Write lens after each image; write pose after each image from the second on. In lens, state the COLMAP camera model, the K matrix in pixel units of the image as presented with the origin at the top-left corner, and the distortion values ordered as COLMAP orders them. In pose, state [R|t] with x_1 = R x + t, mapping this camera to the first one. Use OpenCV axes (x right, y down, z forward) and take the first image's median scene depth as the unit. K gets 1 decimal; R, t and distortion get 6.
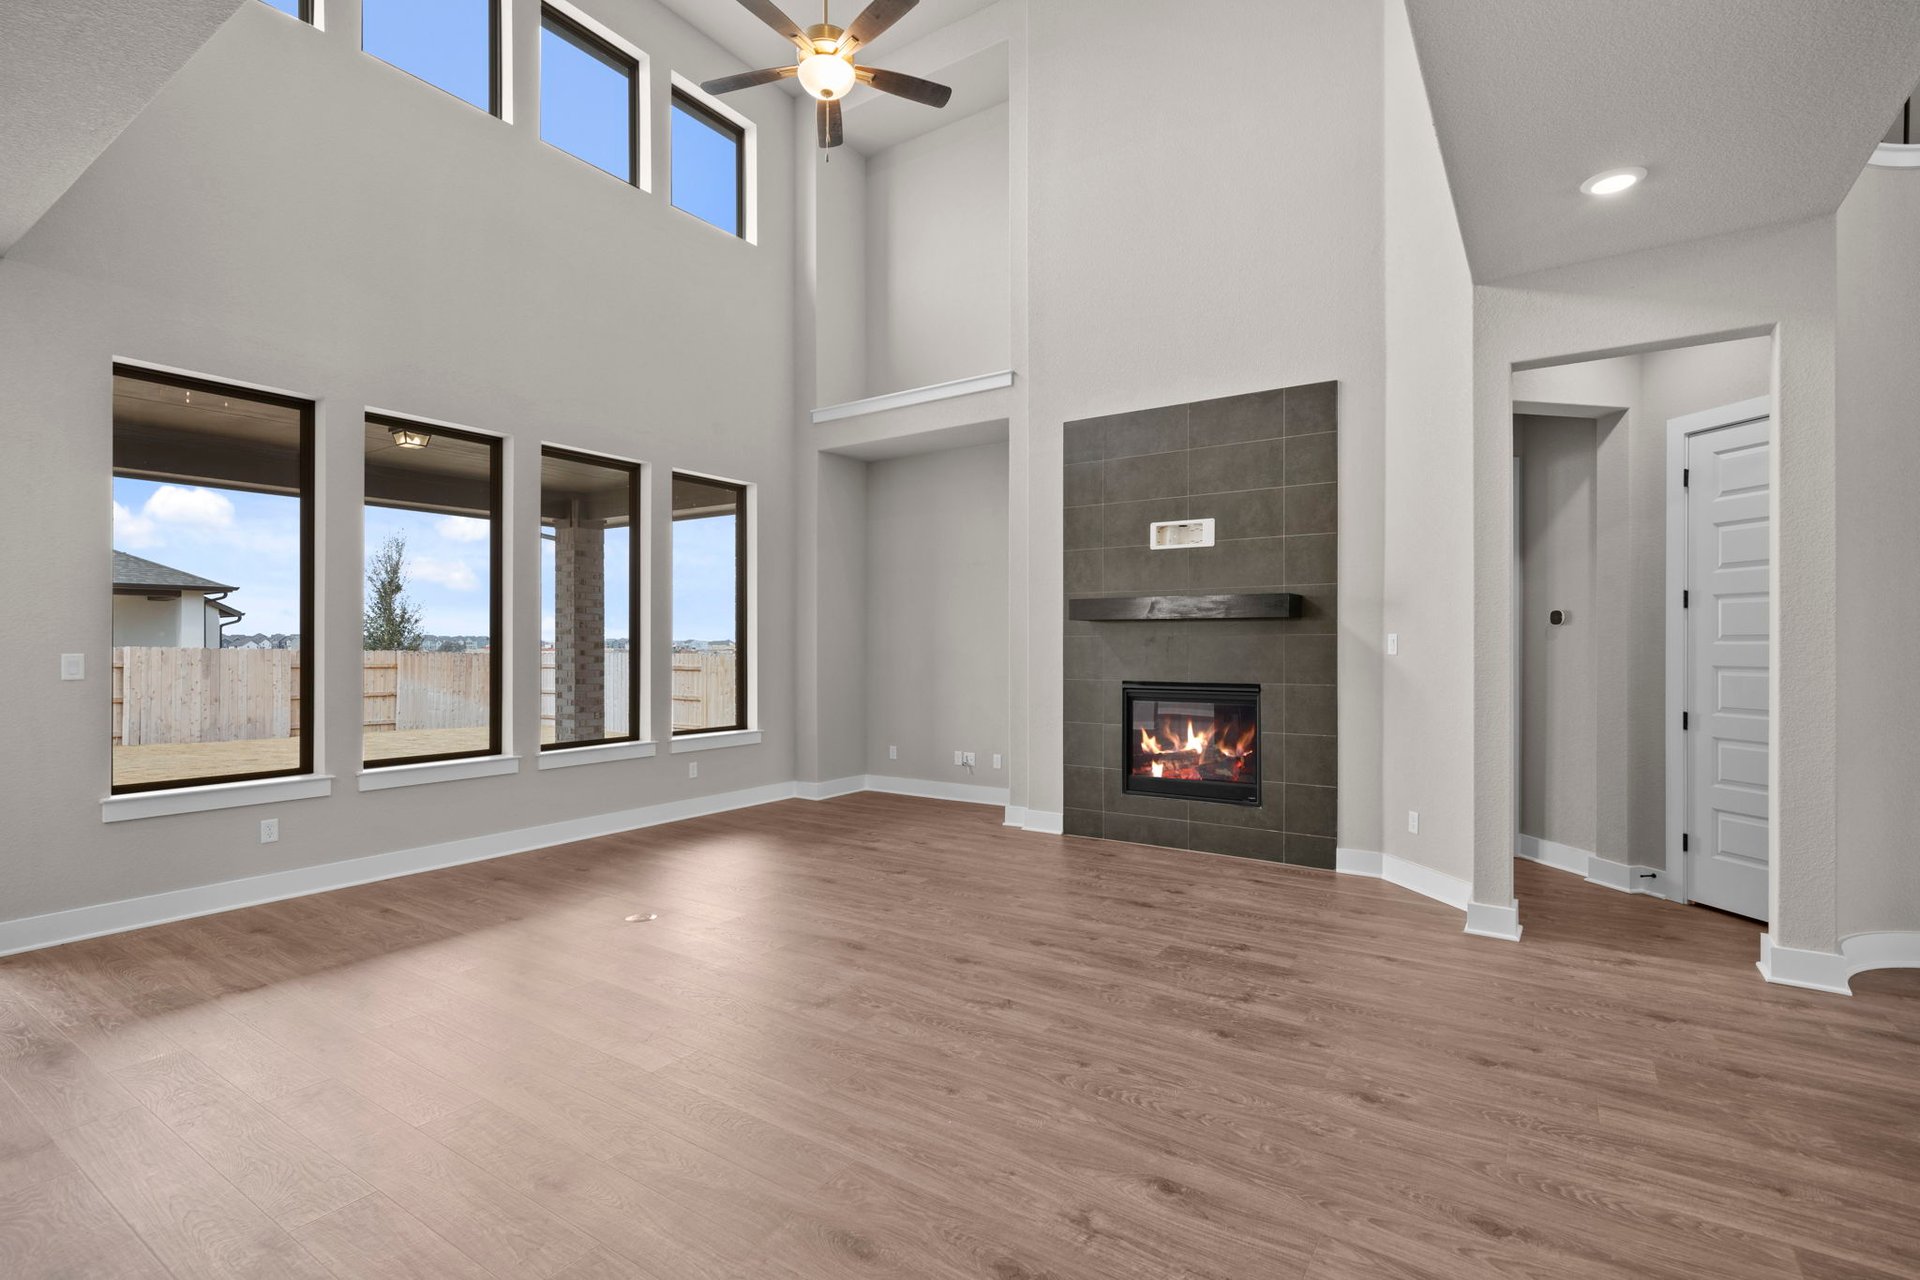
lens RADIAL K [[893.9, 0, 947.8], [0, 893.9, 638.8], [0, 0, 1]] dist [-0.003013, -0.000049]
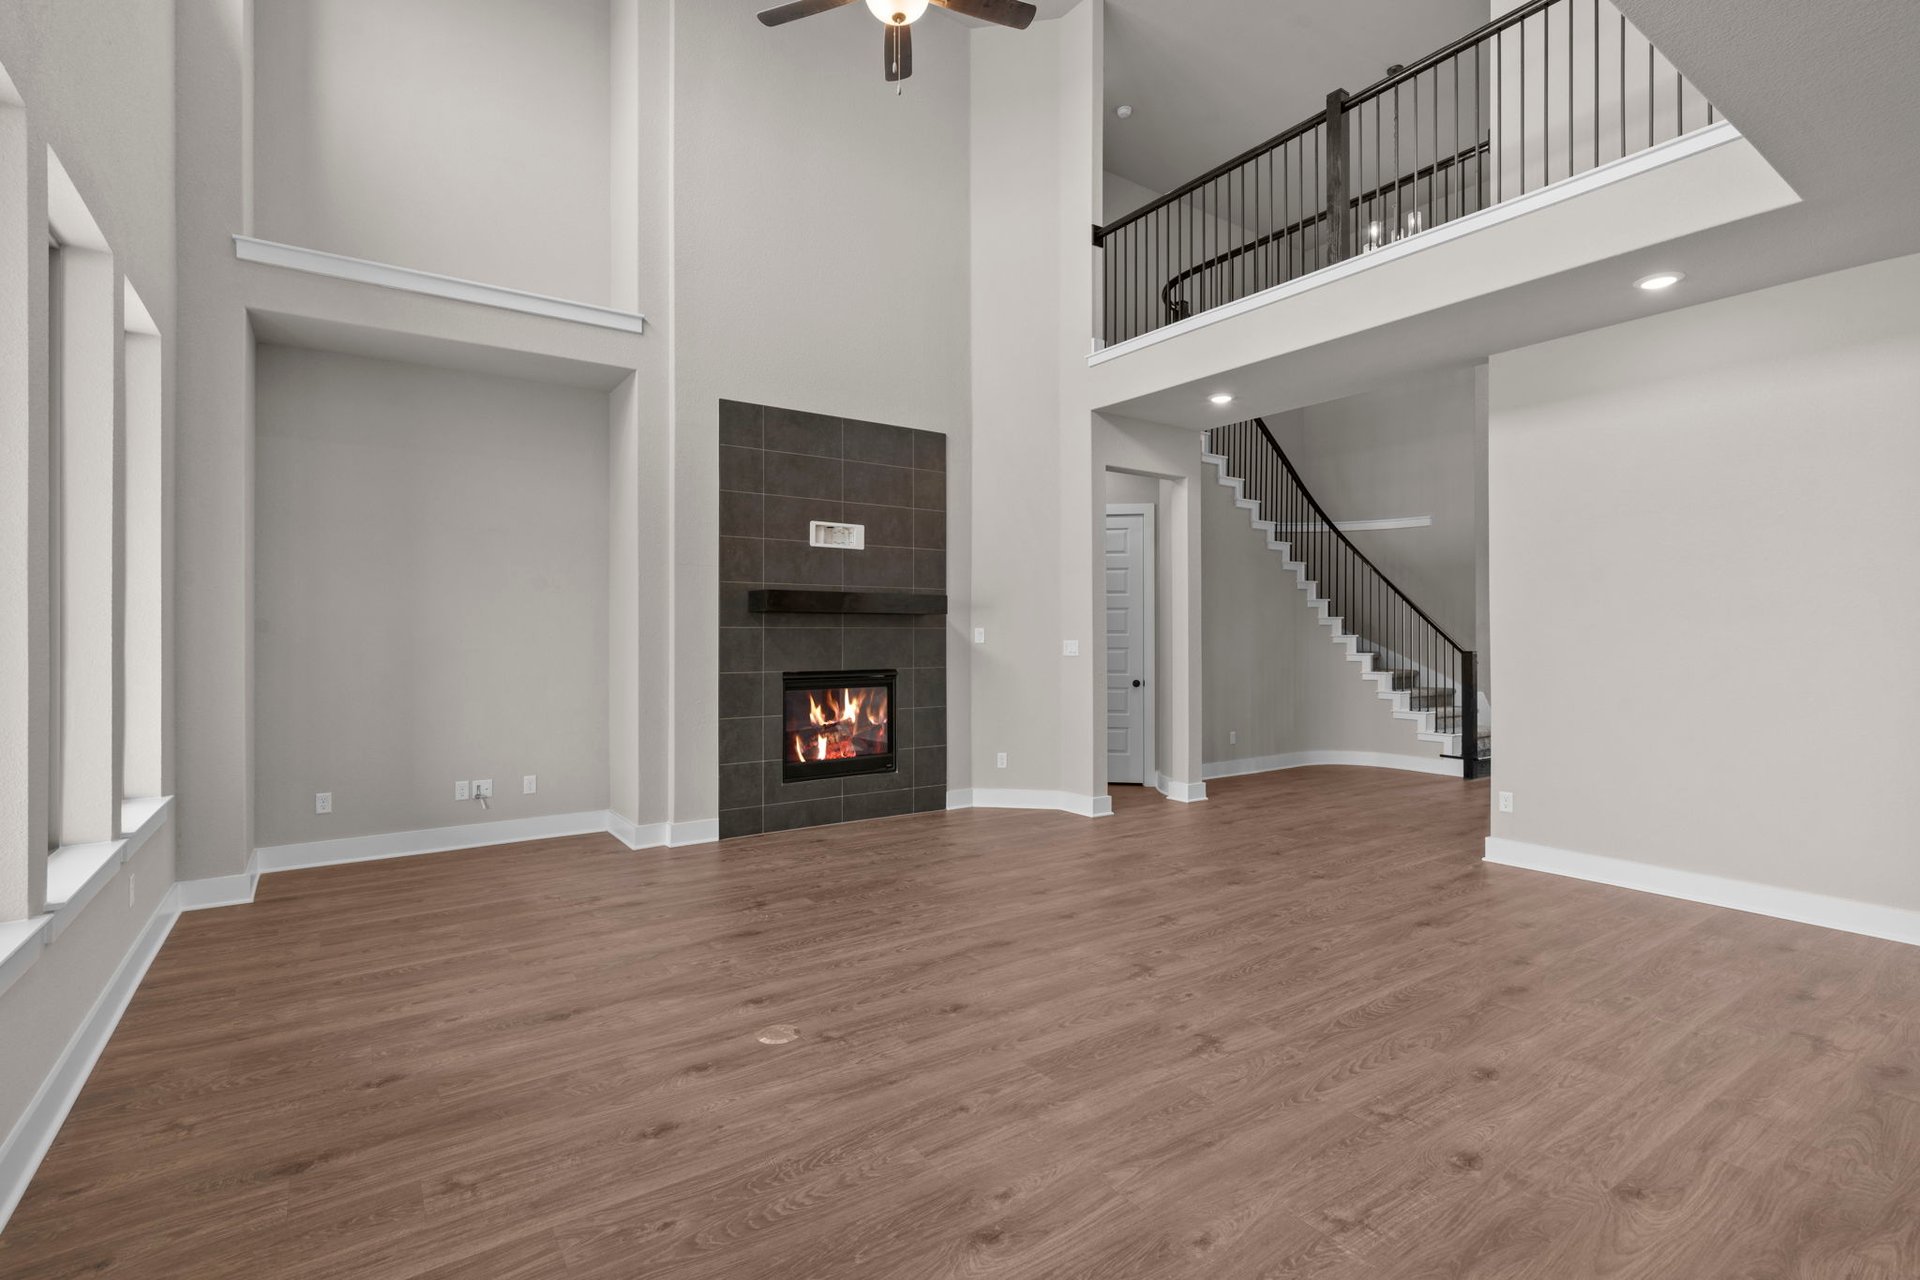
lens RADIAL K [[893.9, 0, 949.9], [0, 893.9, 636.5], [0, 0, 1]] dist [-0.003013, -0.000049]
pose [[0.361088, -0.003820, 0.932524, -0.776334], [-0.004824, 0.999971, 0.005964, -0.000628], [-0.932519, -0.006652, 0.361059, 0.519846]]
